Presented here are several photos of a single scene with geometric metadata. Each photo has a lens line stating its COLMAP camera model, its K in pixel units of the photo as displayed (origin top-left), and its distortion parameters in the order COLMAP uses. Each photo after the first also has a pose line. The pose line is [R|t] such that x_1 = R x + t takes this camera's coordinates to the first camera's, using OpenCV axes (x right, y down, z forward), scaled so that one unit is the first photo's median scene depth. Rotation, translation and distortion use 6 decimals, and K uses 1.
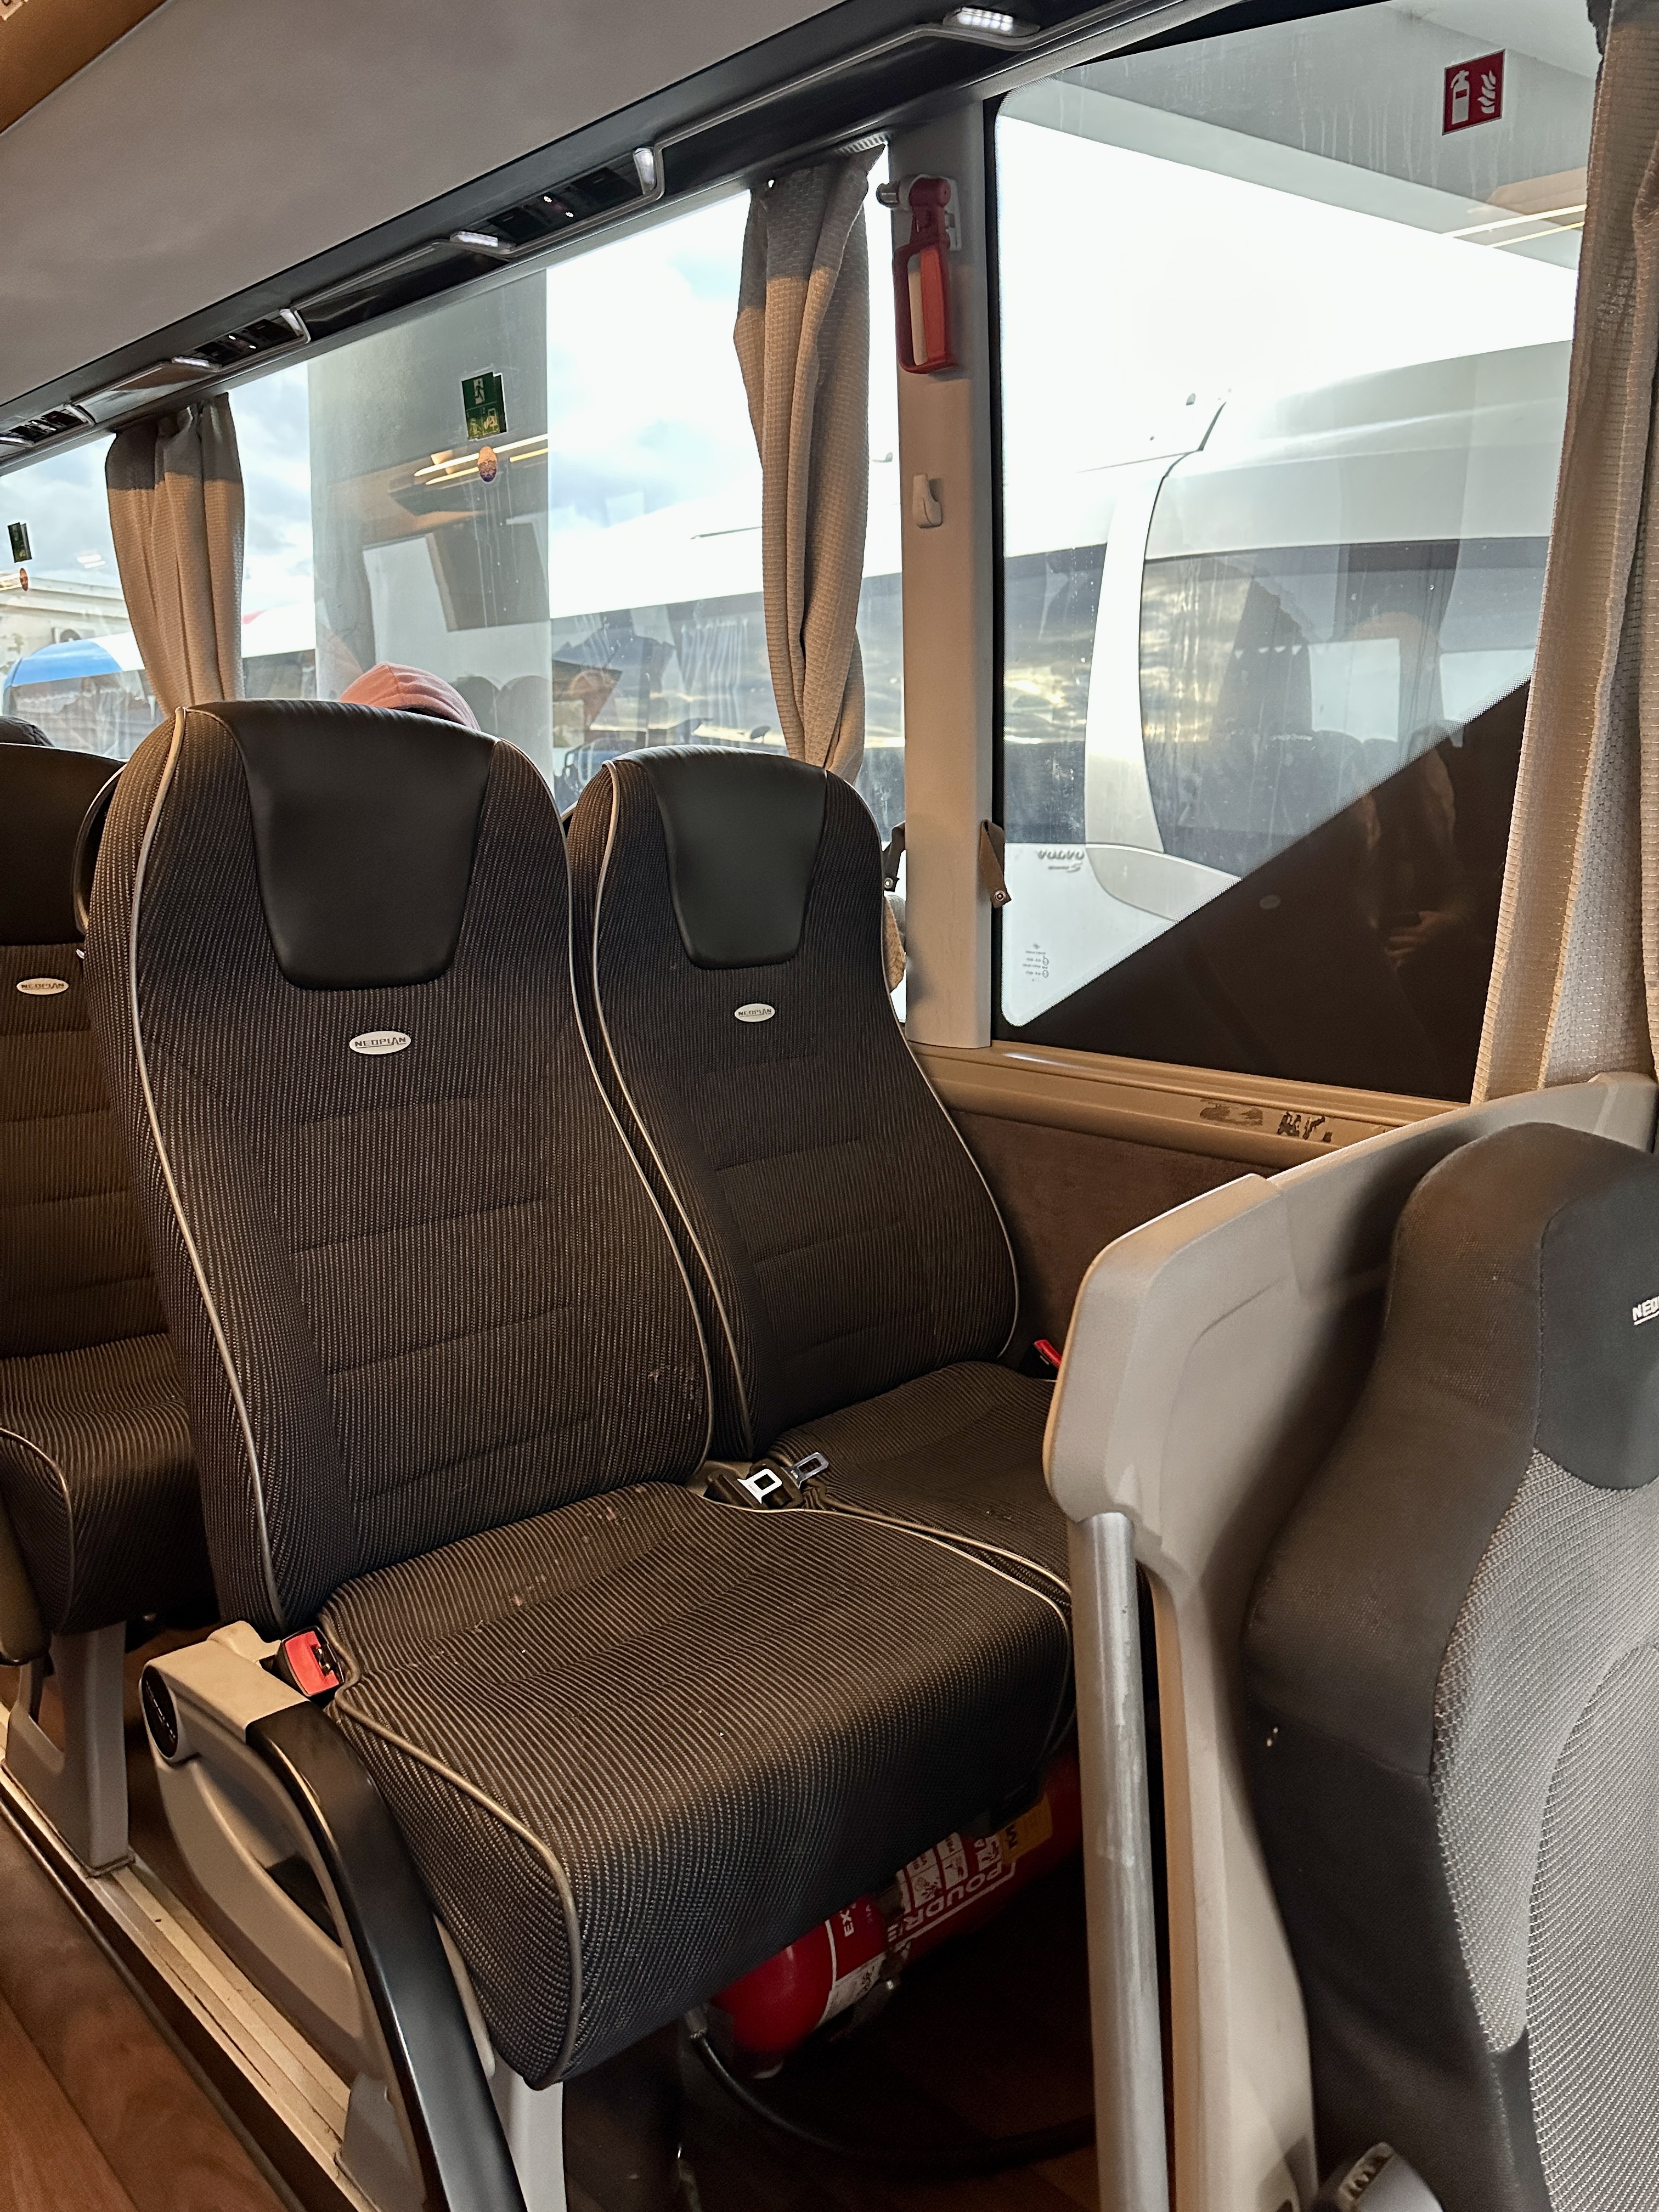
lens RADIAL K [[1547.1, 0, 829.5], [0, 1547.1, 1106.0], [0, 0, 1]] dist [0.102429, -0.089735]
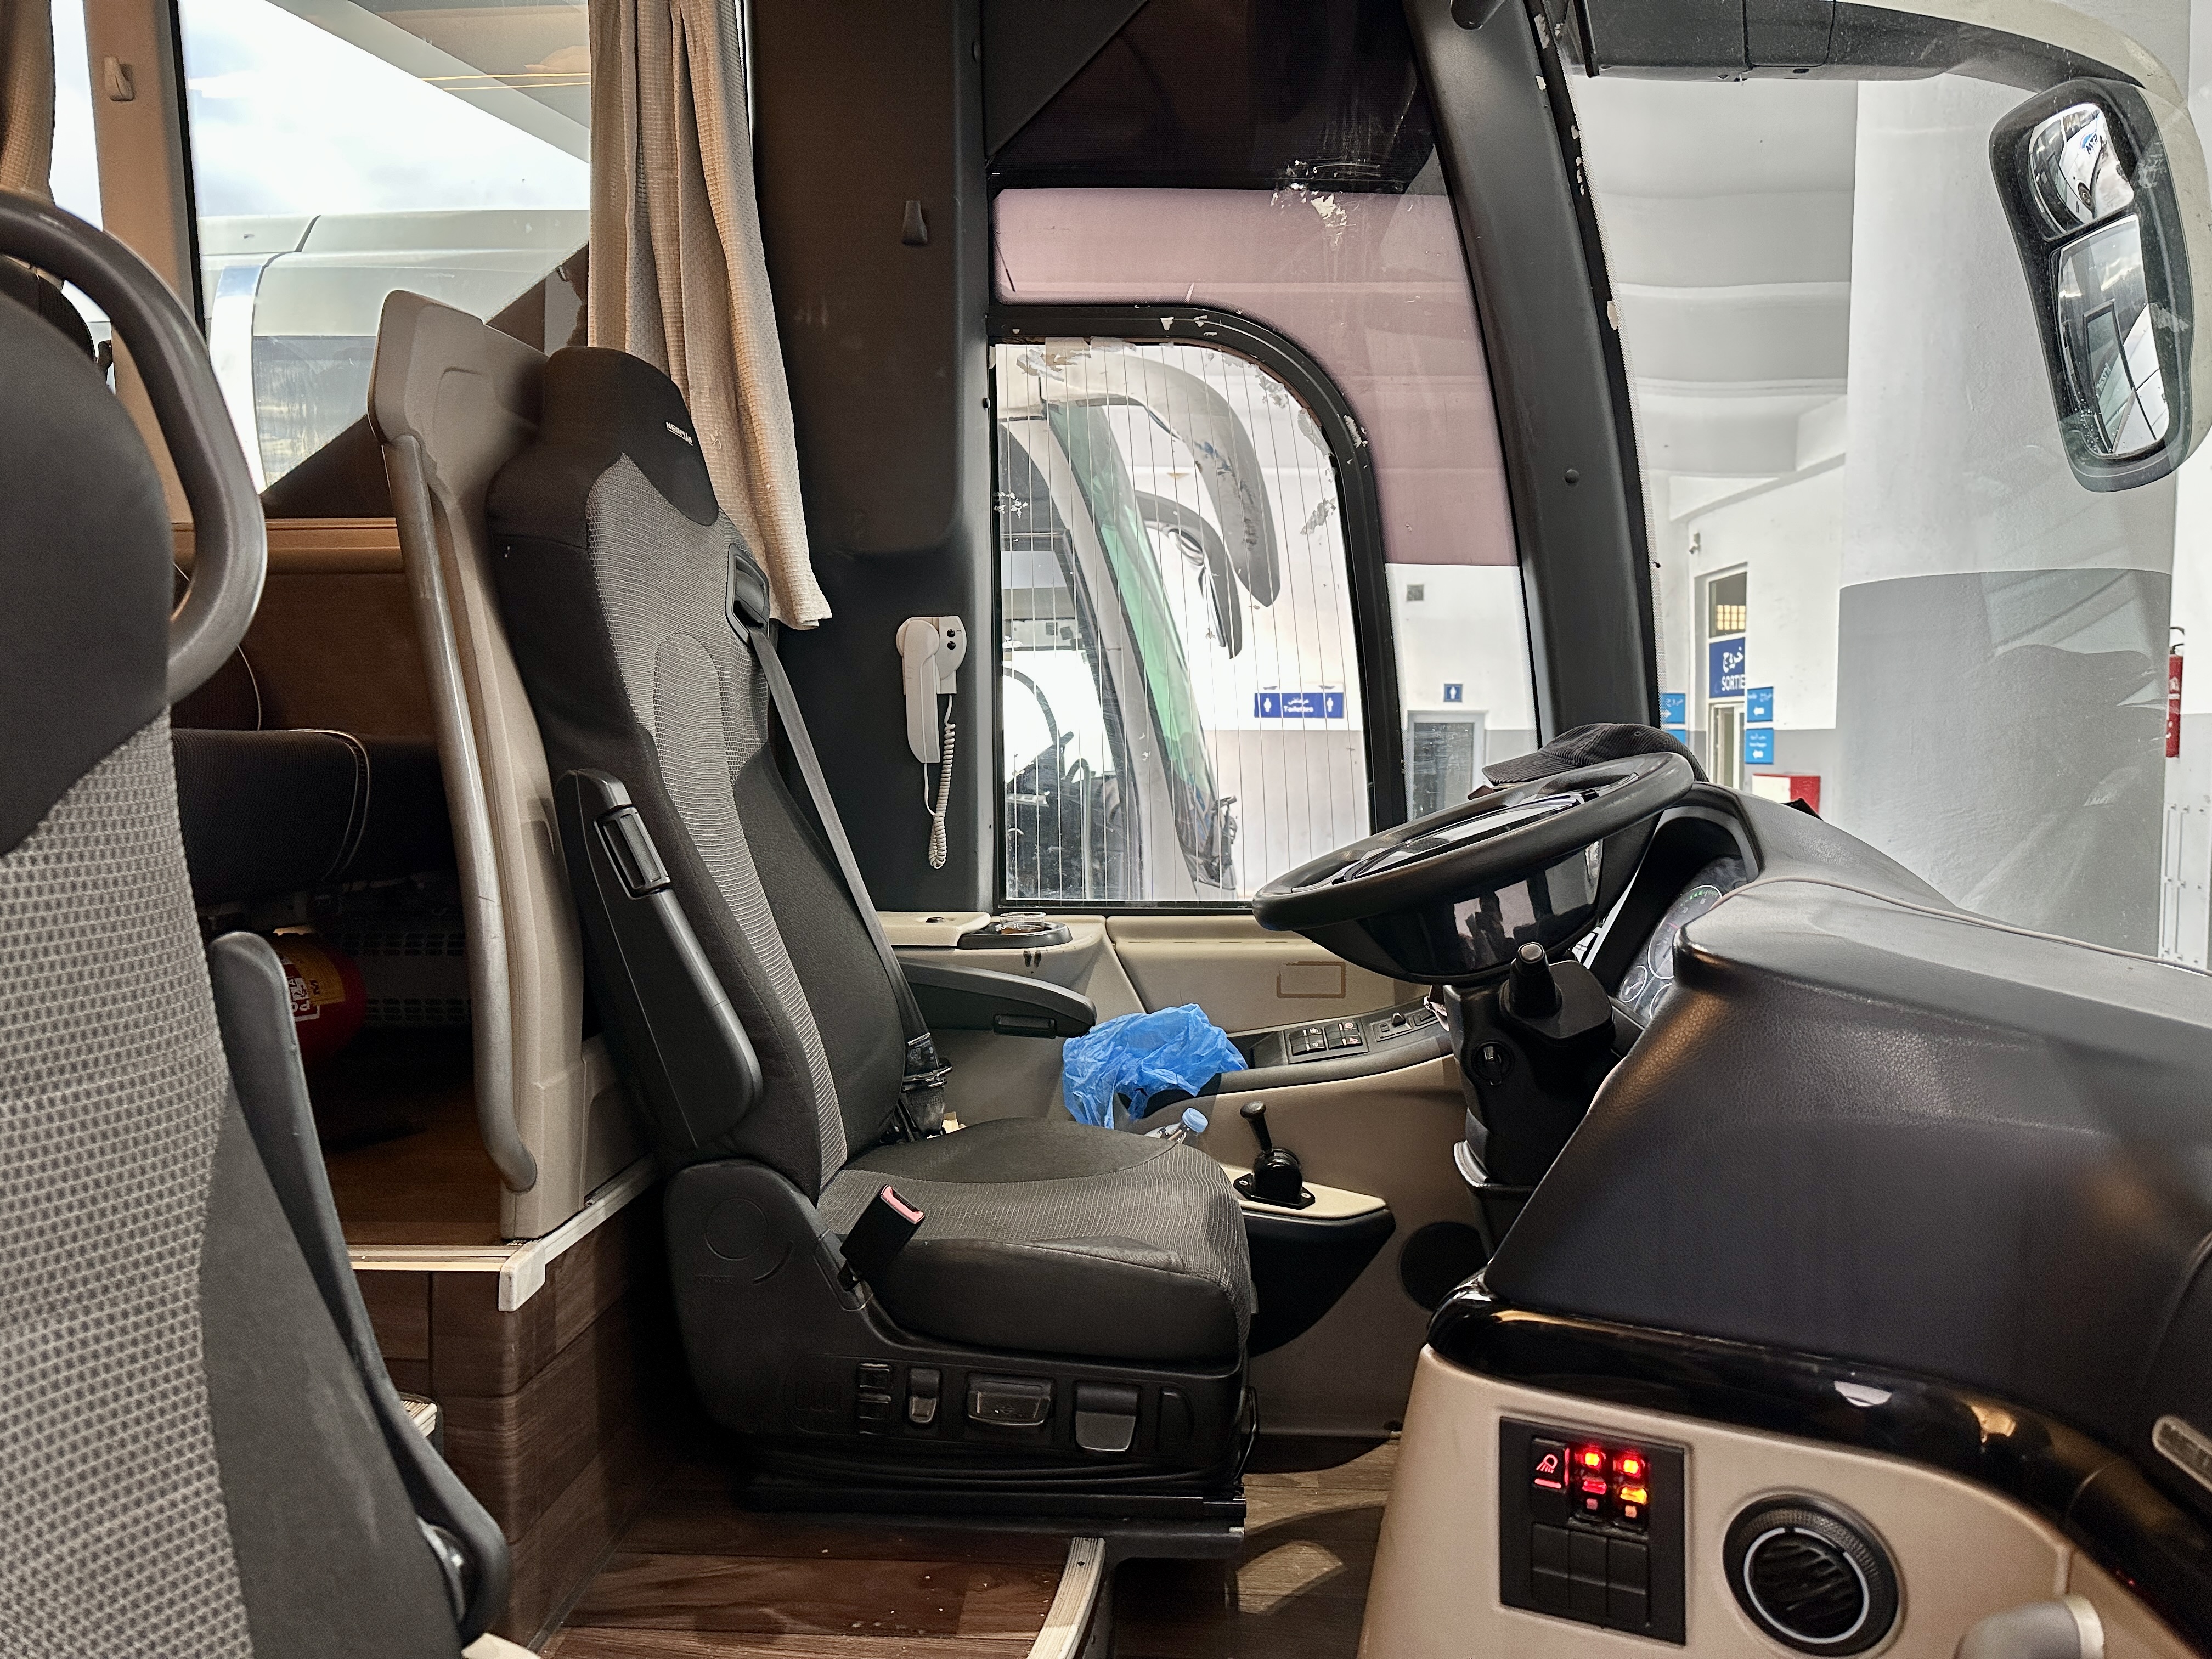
lens RADIAL K [[1547.1, 0, 1106.0], [0, 1547.1, 829.5], [0, 0, 1]] dist [0.102429, -0.089735]
pose [[0.761745, -0.055095, 0.645530, -0.220977], [0.158090, 0.982066, -0.102733, 0.541228], [-0.628293, 0.180308, 0.756794, -0.451353]]
